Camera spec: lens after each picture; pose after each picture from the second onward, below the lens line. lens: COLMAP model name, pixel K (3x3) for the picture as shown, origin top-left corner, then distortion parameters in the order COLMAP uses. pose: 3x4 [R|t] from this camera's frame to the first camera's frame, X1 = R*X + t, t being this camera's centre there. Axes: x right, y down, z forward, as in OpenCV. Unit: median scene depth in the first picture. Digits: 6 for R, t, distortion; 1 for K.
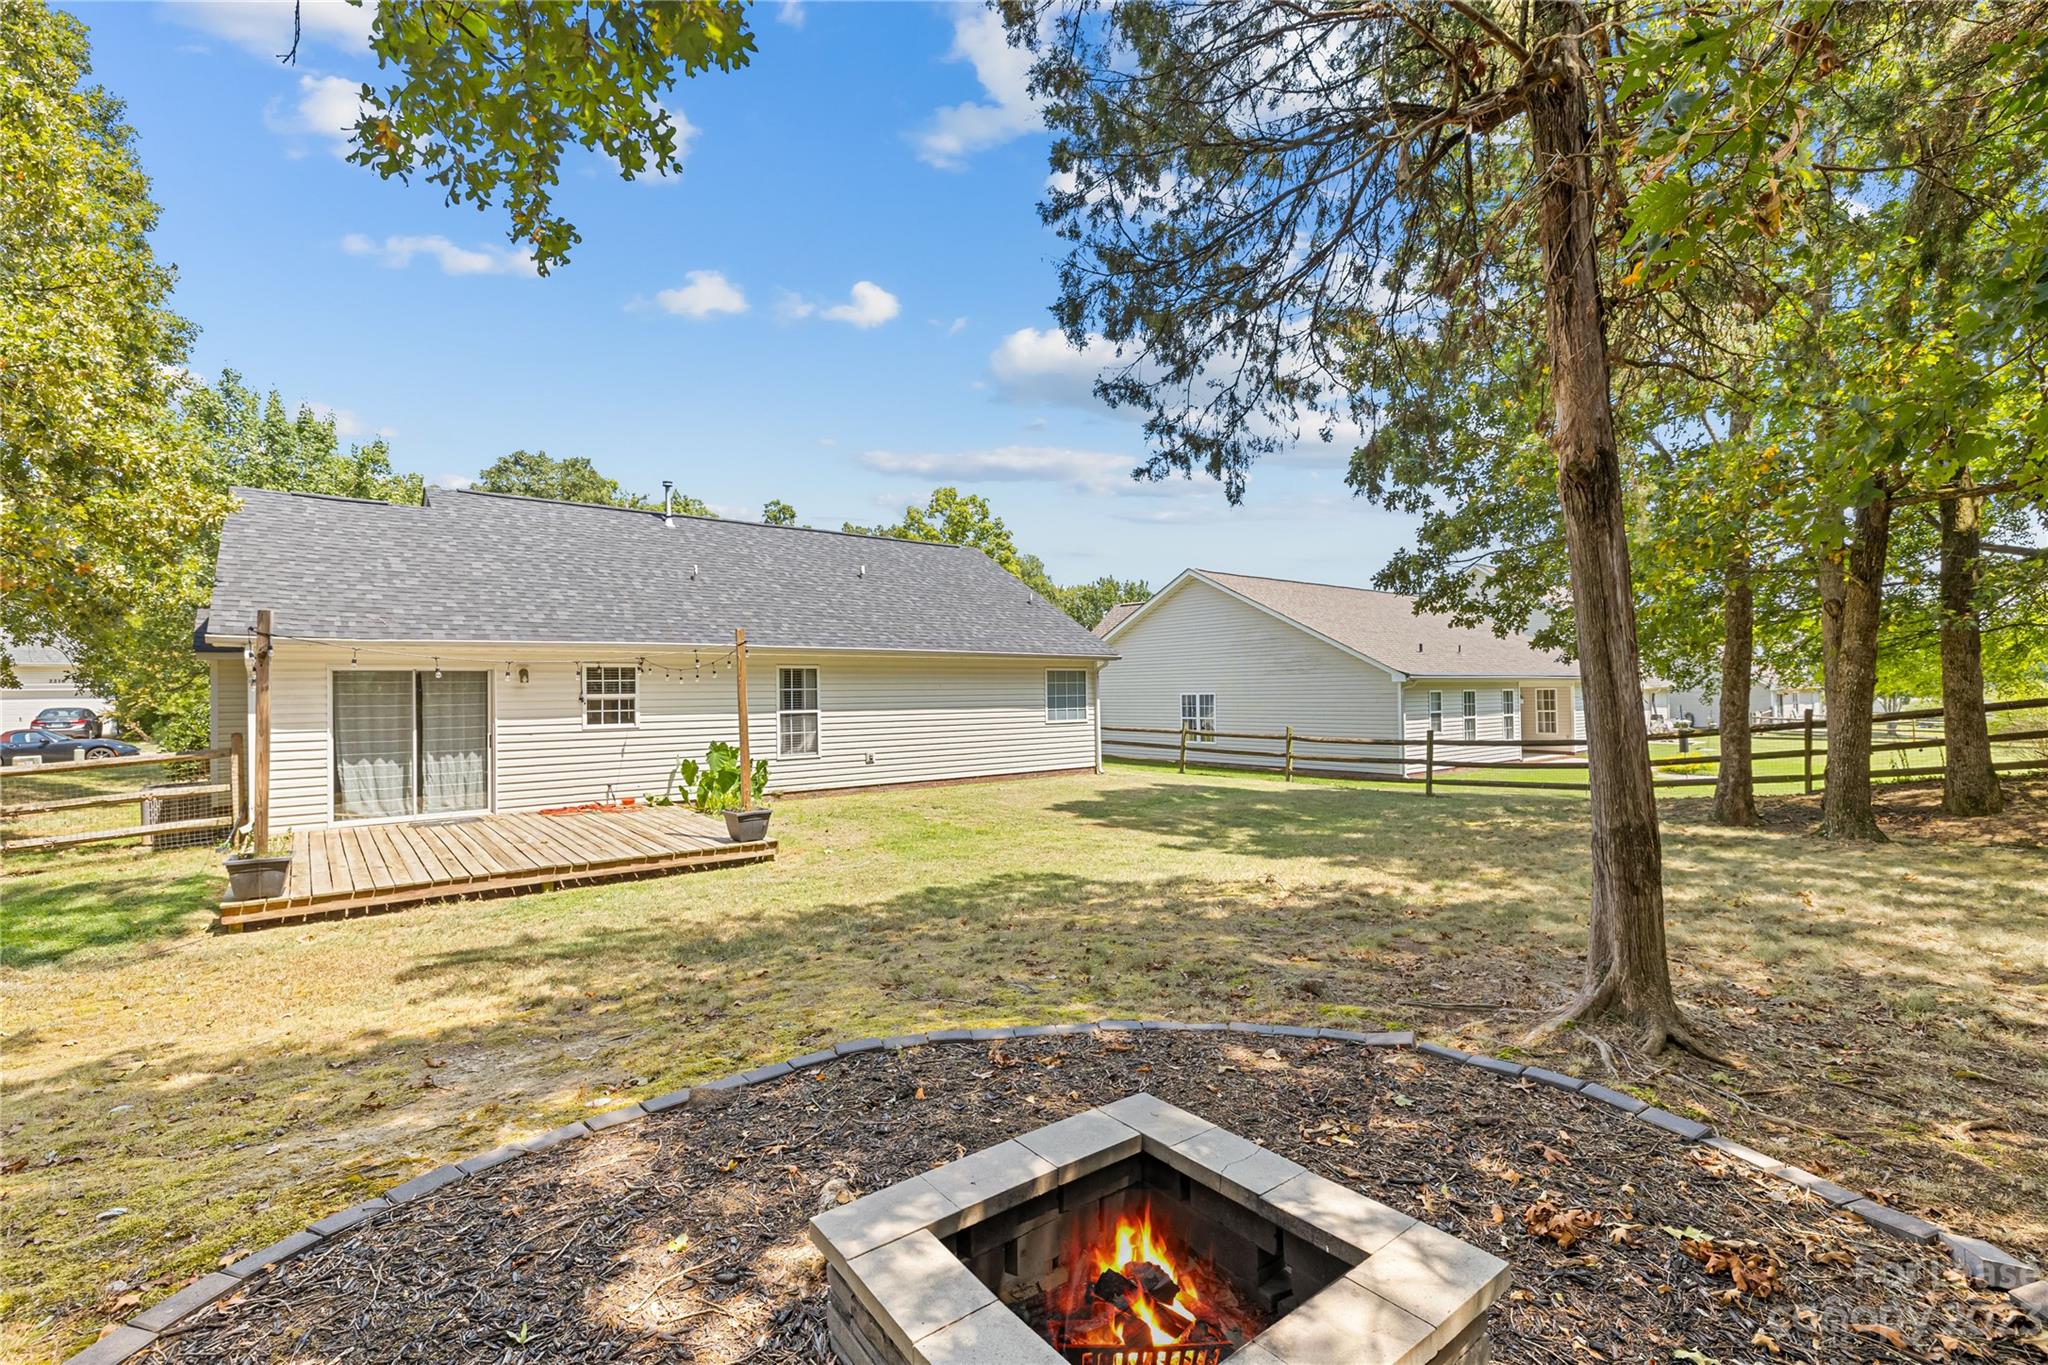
lens RADIAL K [[903.0, 0, 1013.6], [0, 903.0, 667.7], [0, 0, 1]] dist [0.001508, 0.000003]
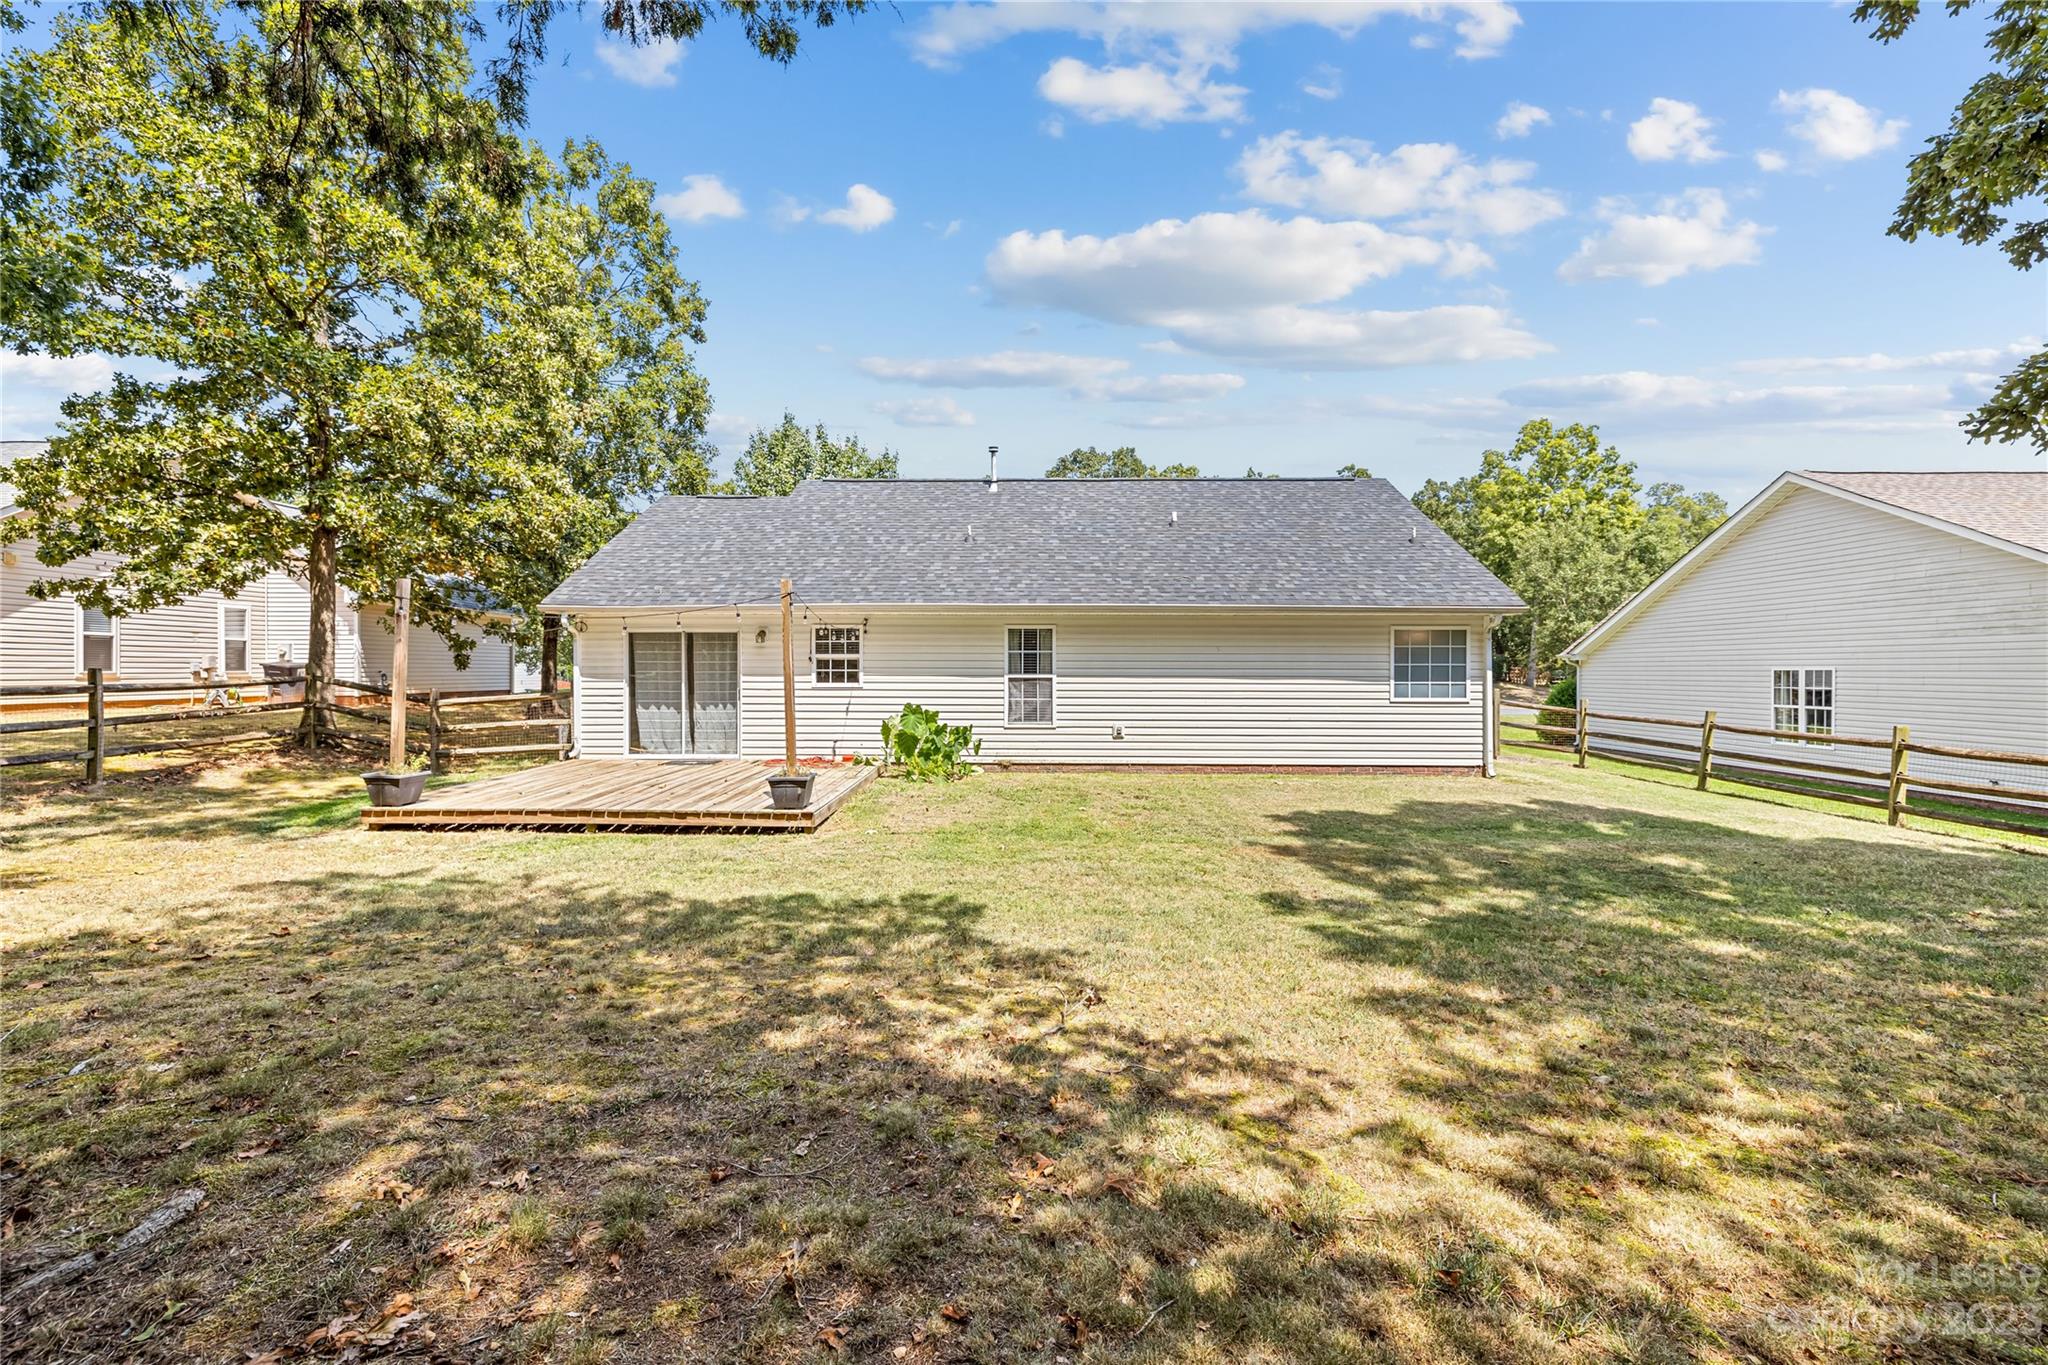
lens RADIAL K [[865.2, 0, 1015.7], [0, 865.2, 678.3], [0, 0, 1]] dist [0.001901, 0.000155]
pose [[0.766697, 0.021325, -0.641655, 0.312891], [0.004769, 0.999231, 0.038908, 0.016888], [0.641992, -0.032891, 0.766006, 0.326392]]
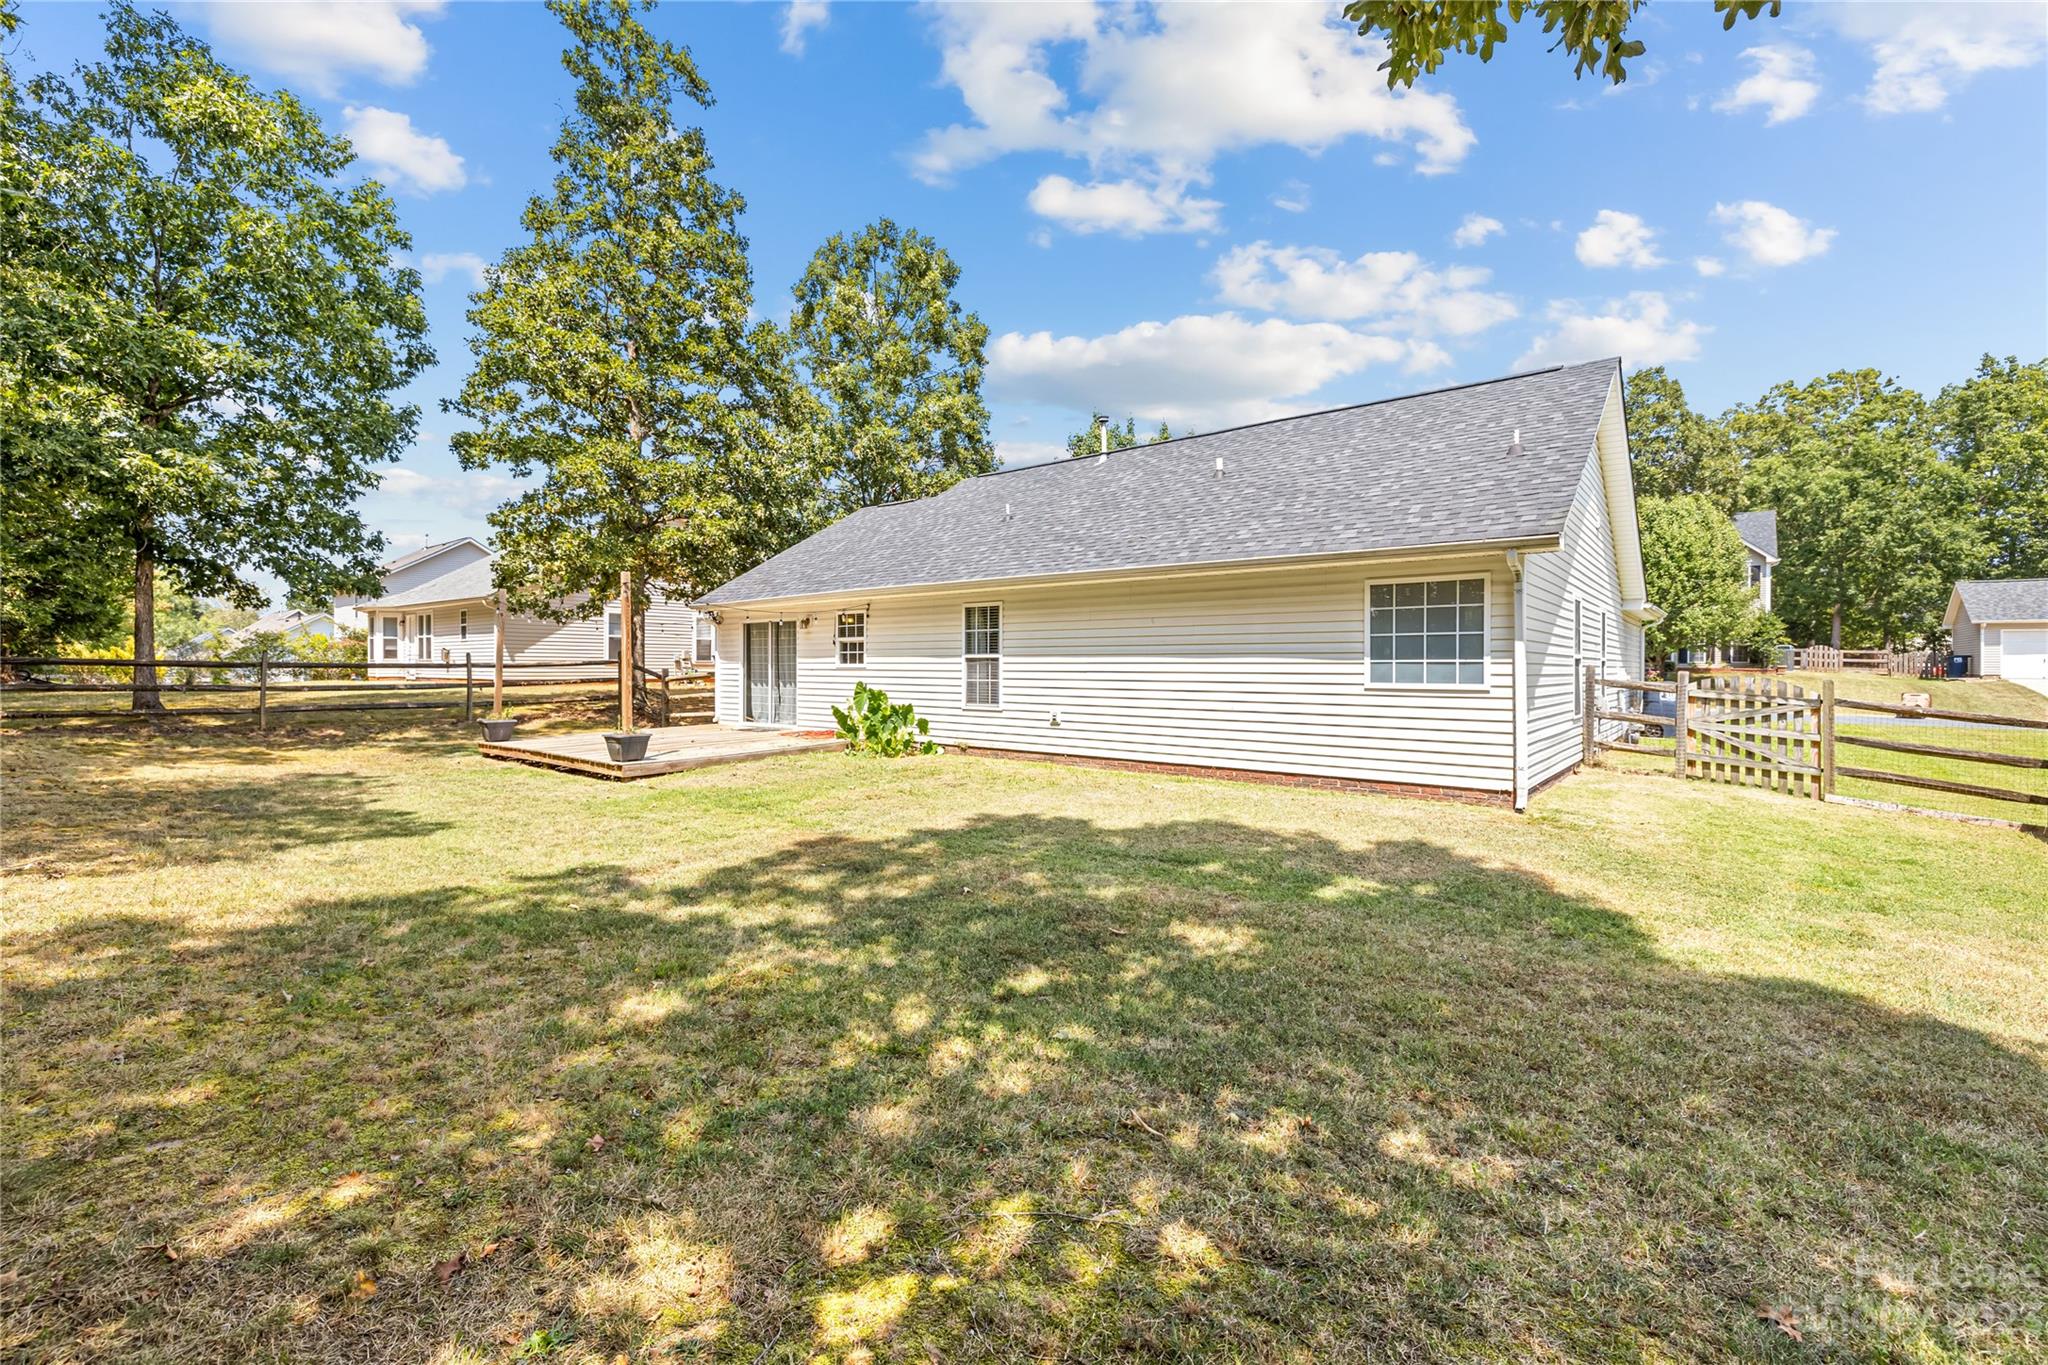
lens RADIAL K [[865.2, 0, 1015.7], [0, 865.2, 678.3], [0, 0, 1]] dist [0.001901, 0.000155]
pose [[0.205870, 0.025761, -0.978240, 0.588635], [0.019633, 0.999344, 0.030448, 0.045631], [0.978382, -0.025474, 0.205229, 0.868532]]
